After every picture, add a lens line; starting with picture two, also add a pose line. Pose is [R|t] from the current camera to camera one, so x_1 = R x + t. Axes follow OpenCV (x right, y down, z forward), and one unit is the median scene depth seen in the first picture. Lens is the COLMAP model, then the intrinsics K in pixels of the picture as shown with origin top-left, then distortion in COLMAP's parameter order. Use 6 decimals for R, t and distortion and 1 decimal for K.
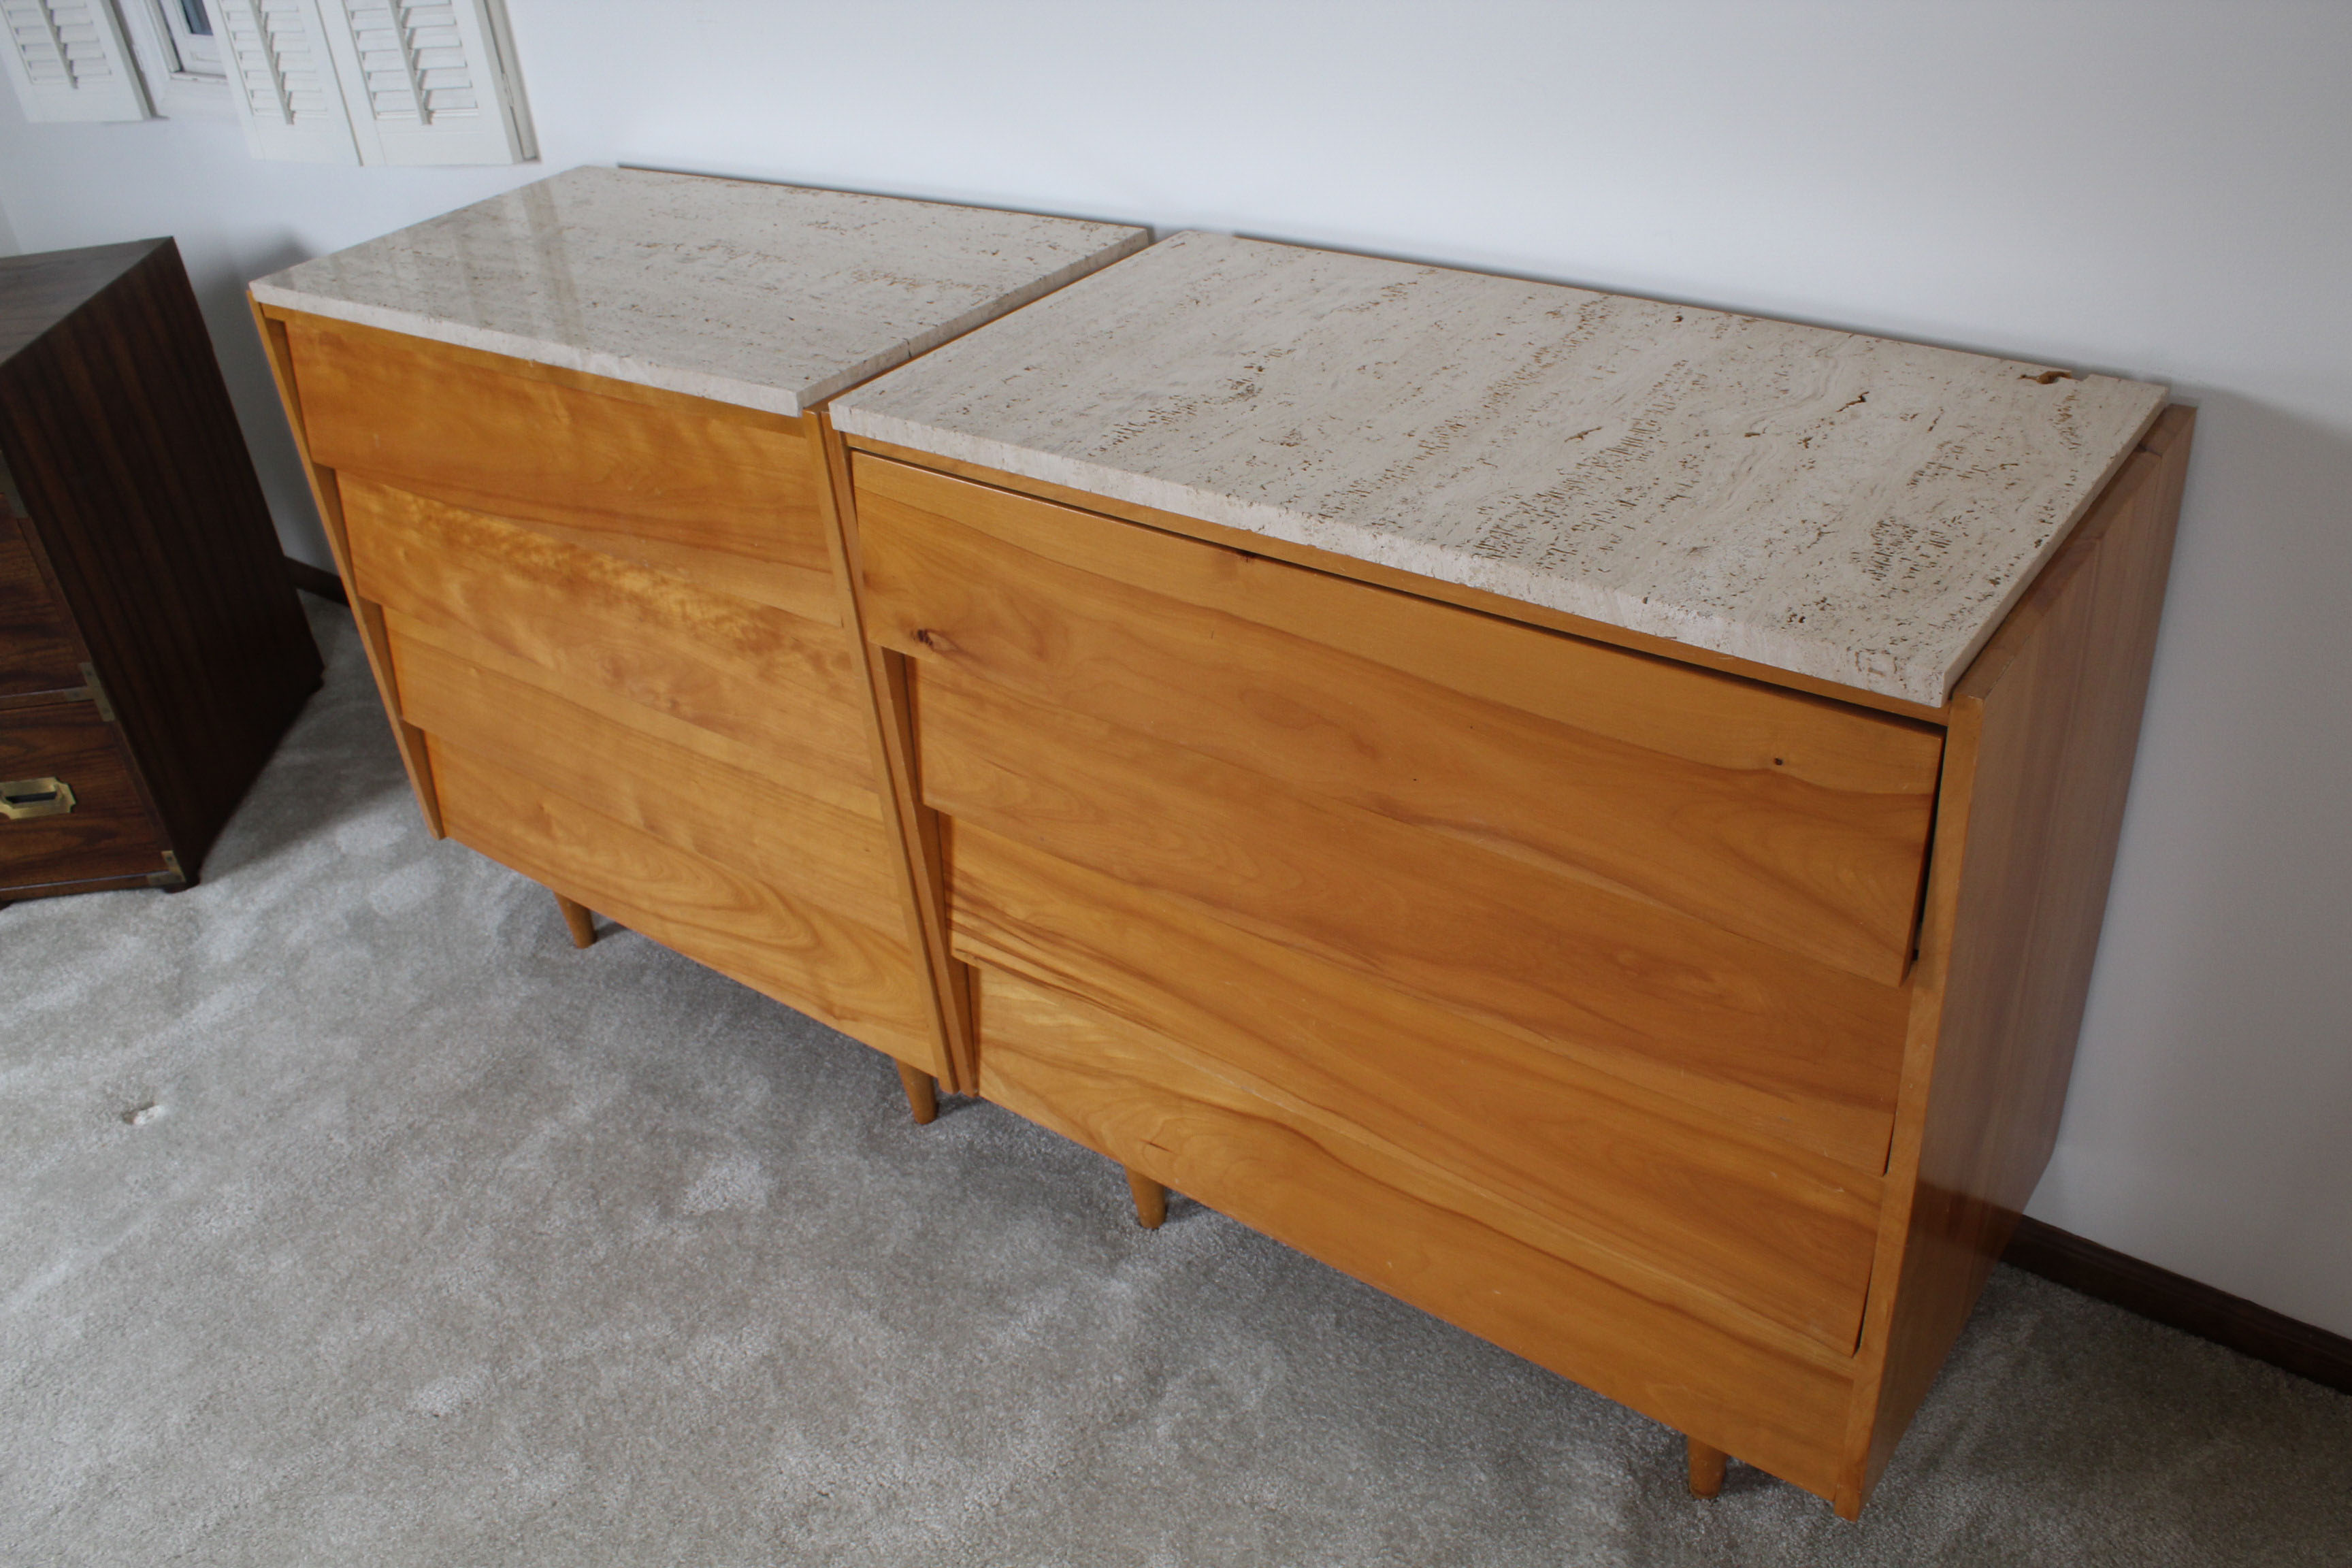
lens RADIAL K [[1970.5, 0, 1176.0], [0, 1970.5, 784.0], [0, 0, 1]] dist [-0.170805, 0.164838]
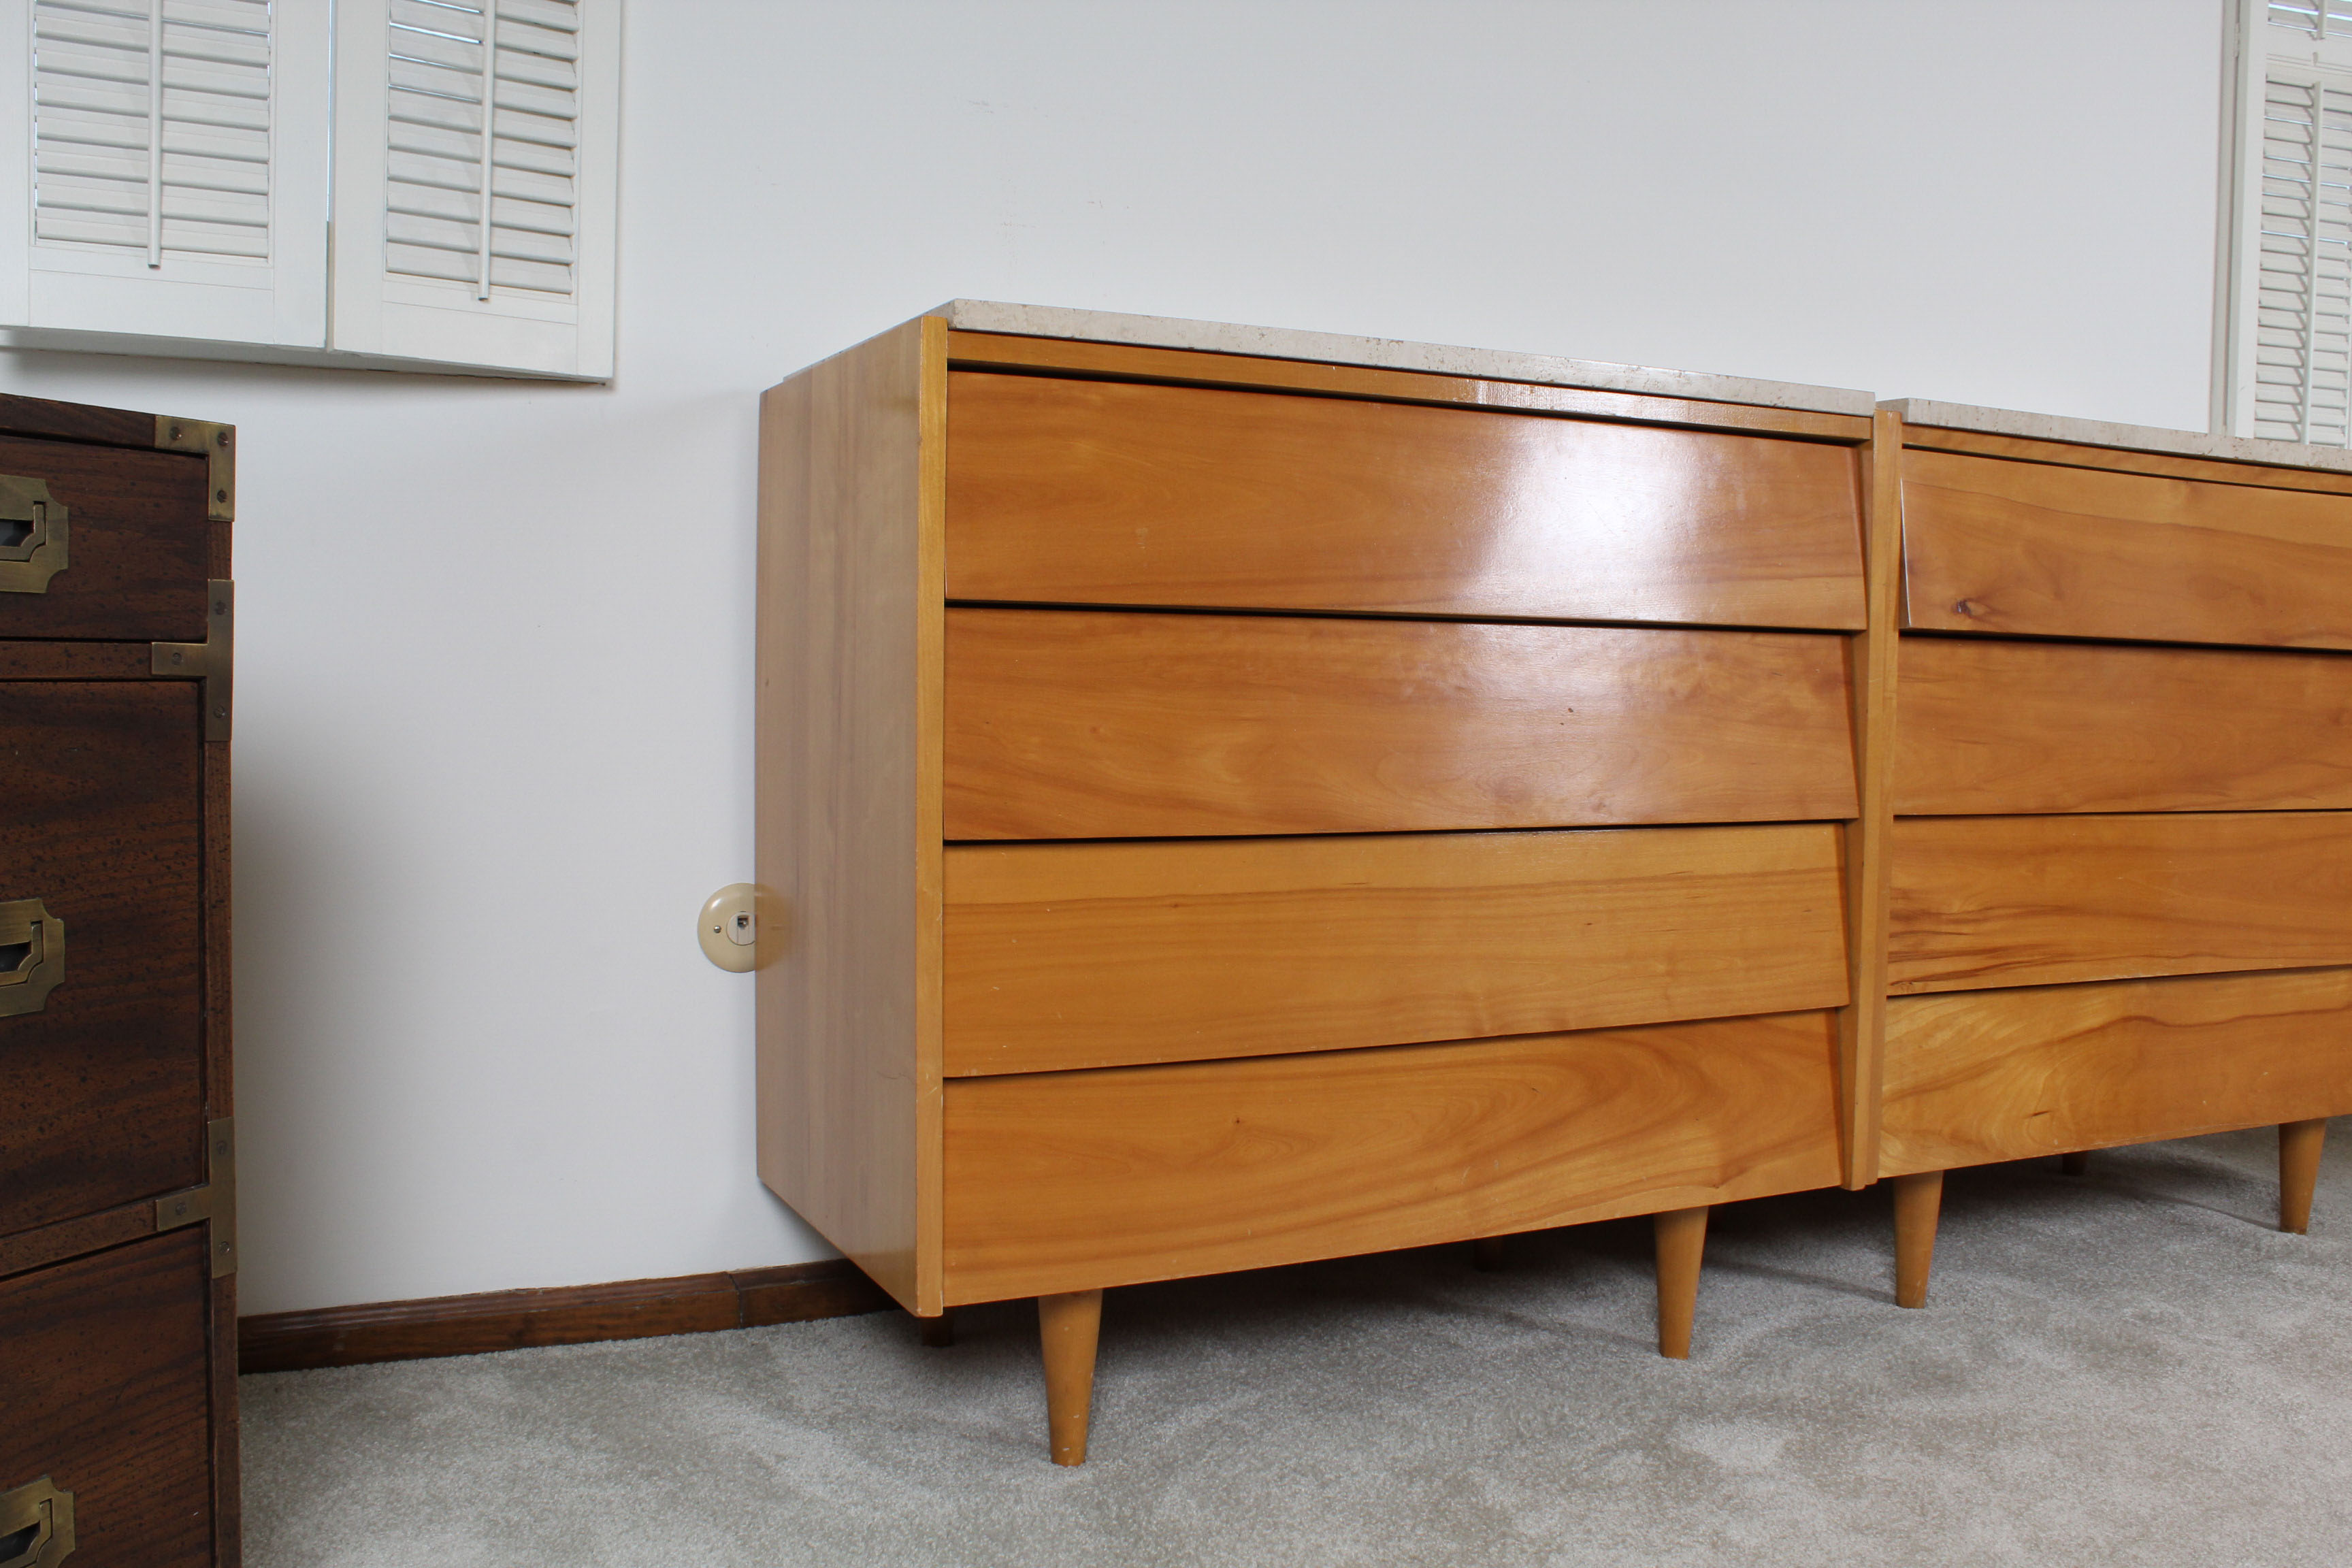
lens RADIAL K [[2031.9, 0, 1176.0], [0, 2031.9, 784.0], [0, 0, 1]] dist [-0.140513, 0.101186]
pose [[0.446072, 0.049250, 0.893641, -1.250397], [0.429740, 0.864067, -0.262130, 0.111253], [-0.785075, 0.500962, 0.364271, 0.905201]]
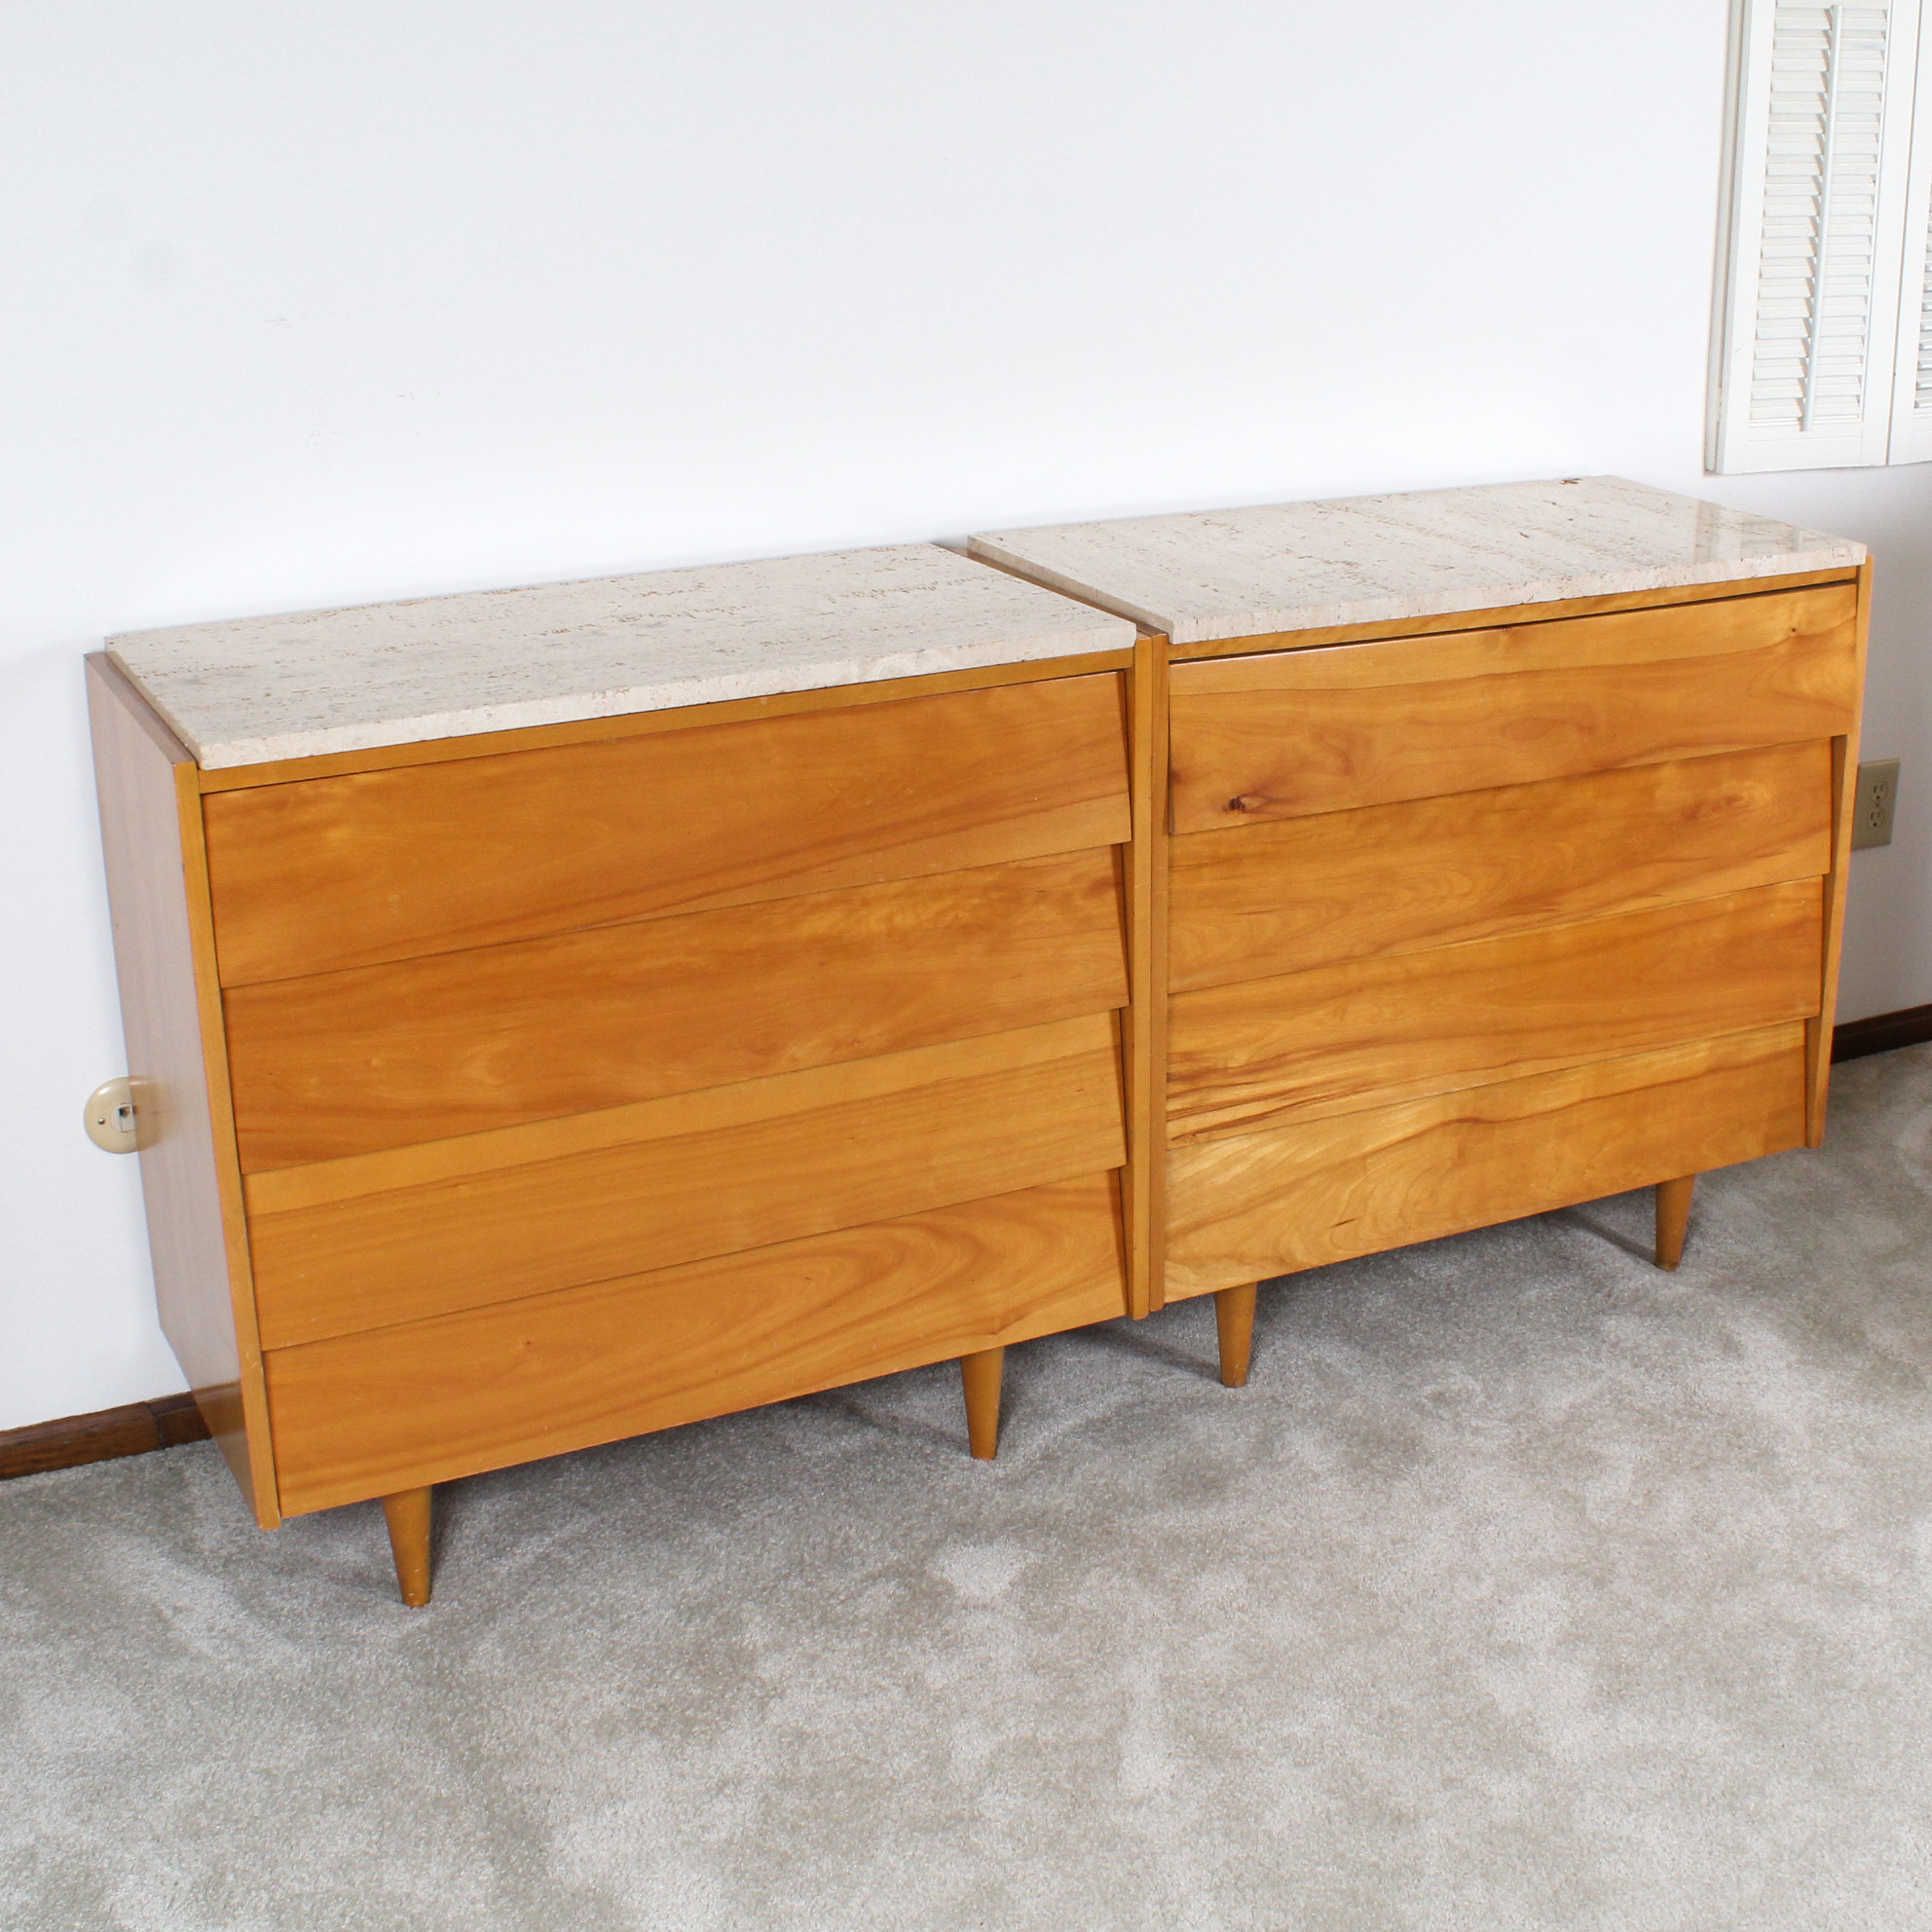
lens RADIAL K [[2749.0, 0, 1045.1], [0, 2749.0, 869.3], [0, 0, 1]] dist [-0.178415, 0.175978]
pose [[0.414844, -0.189666, 0.889905, -1.544704], [0.456218, 0.889569, -0.023080, -0.049201], [-0.787254, 0.415565, 0.455561, 0.310527]]
